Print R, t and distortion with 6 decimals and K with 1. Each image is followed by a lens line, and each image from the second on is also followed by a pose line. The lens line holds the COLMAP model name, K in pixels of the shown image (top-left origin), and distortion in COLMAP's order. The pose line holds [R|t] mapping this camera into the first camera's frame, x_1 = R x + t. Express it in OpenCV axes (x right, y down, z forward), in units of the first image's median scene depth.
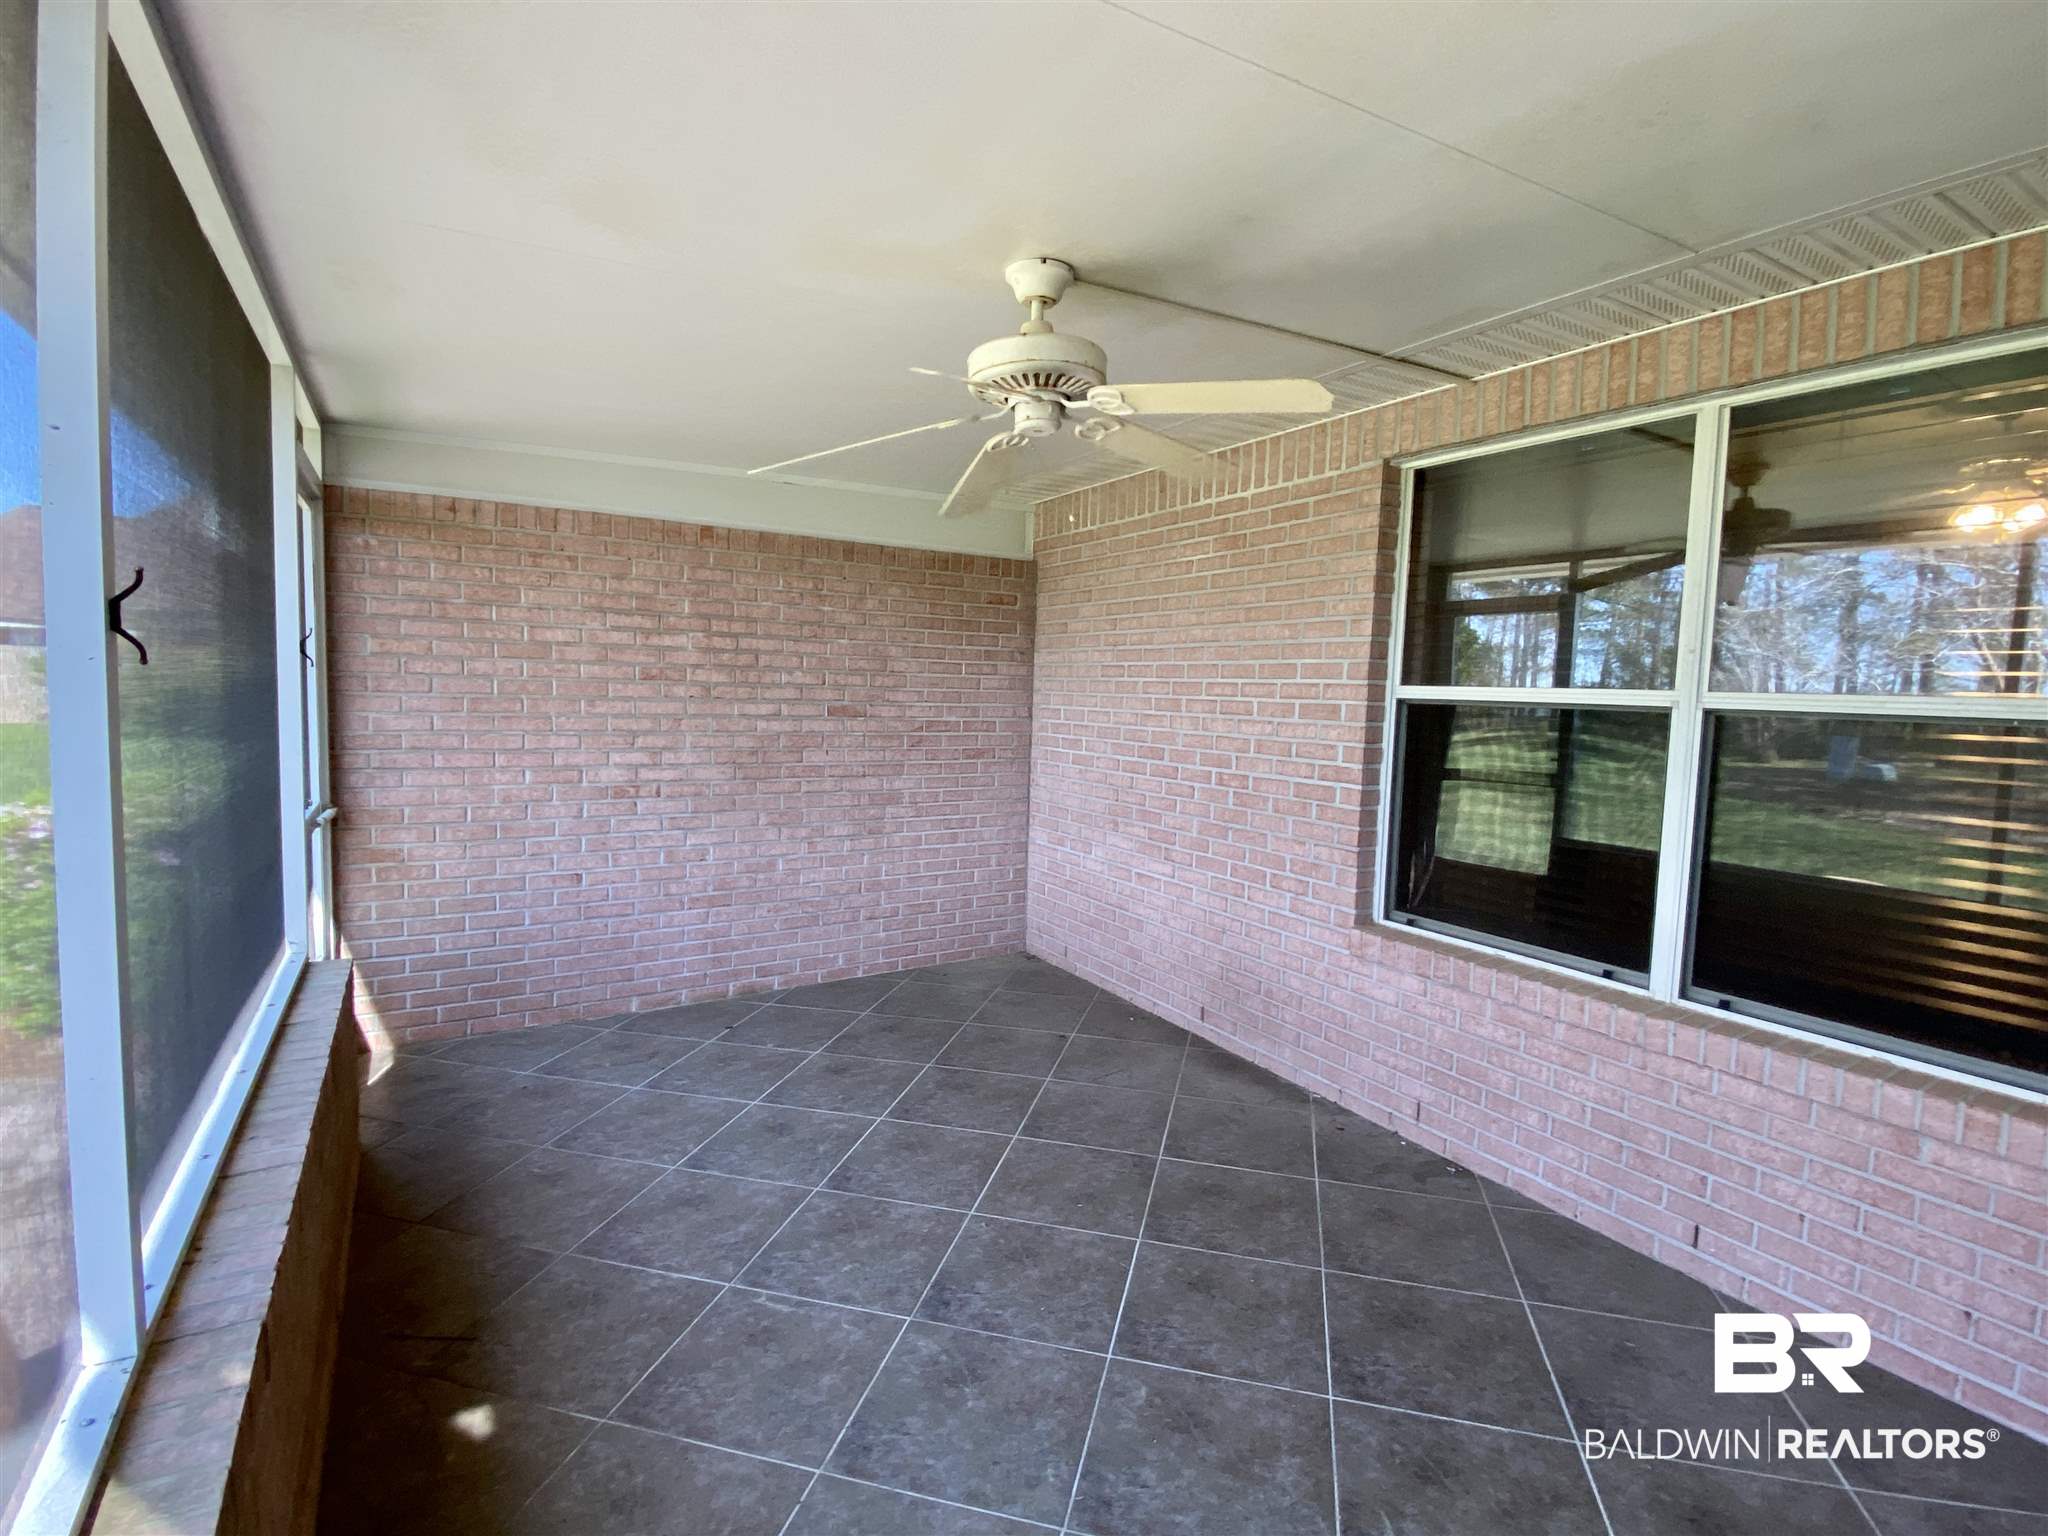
lens RADIAL K [[1000.6, 0, 1024.4], [0, 1000.6, 763.7], [0, 0, 1]] dist [-0.001075, -0.000870]
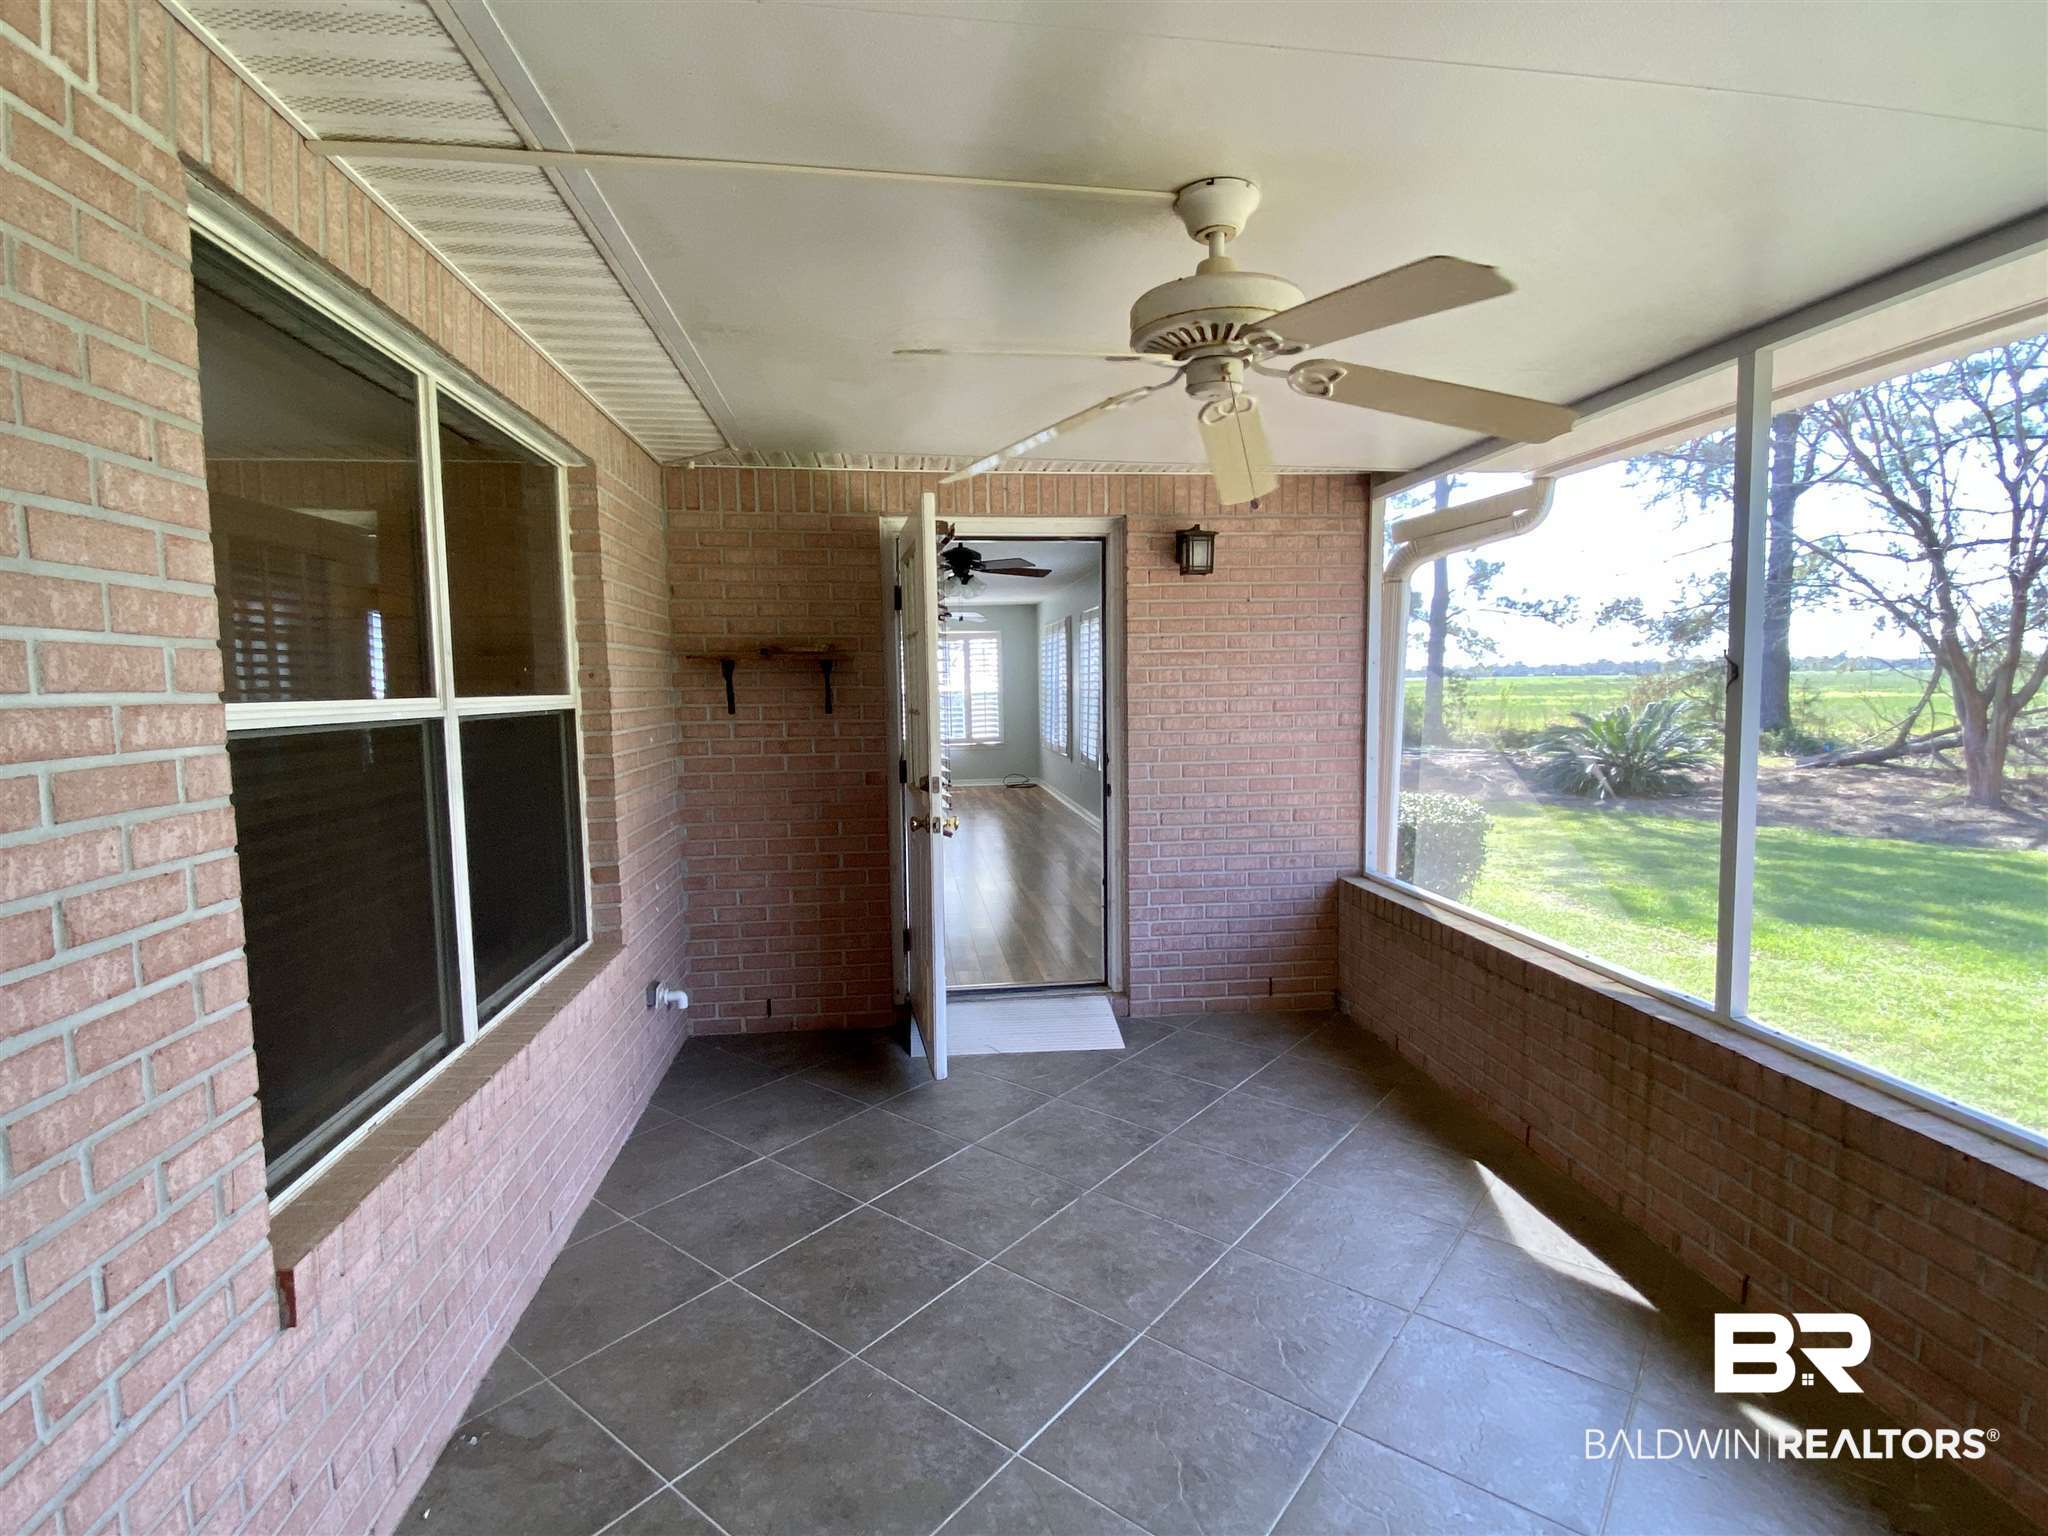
lens RADIAL K [[1000.6, 0, 1015.6], [0, 1000.6, 764.9], [0, 0, 1]] dist [-0.001075, -0.000870]
pose [[-0.913229, -0.046167, 0.404822, -0.128977], [0.022168, 0.986458, 0.162507, -0.116951], [-0.406842, 0.157380, -0.899839, 1.273700]]
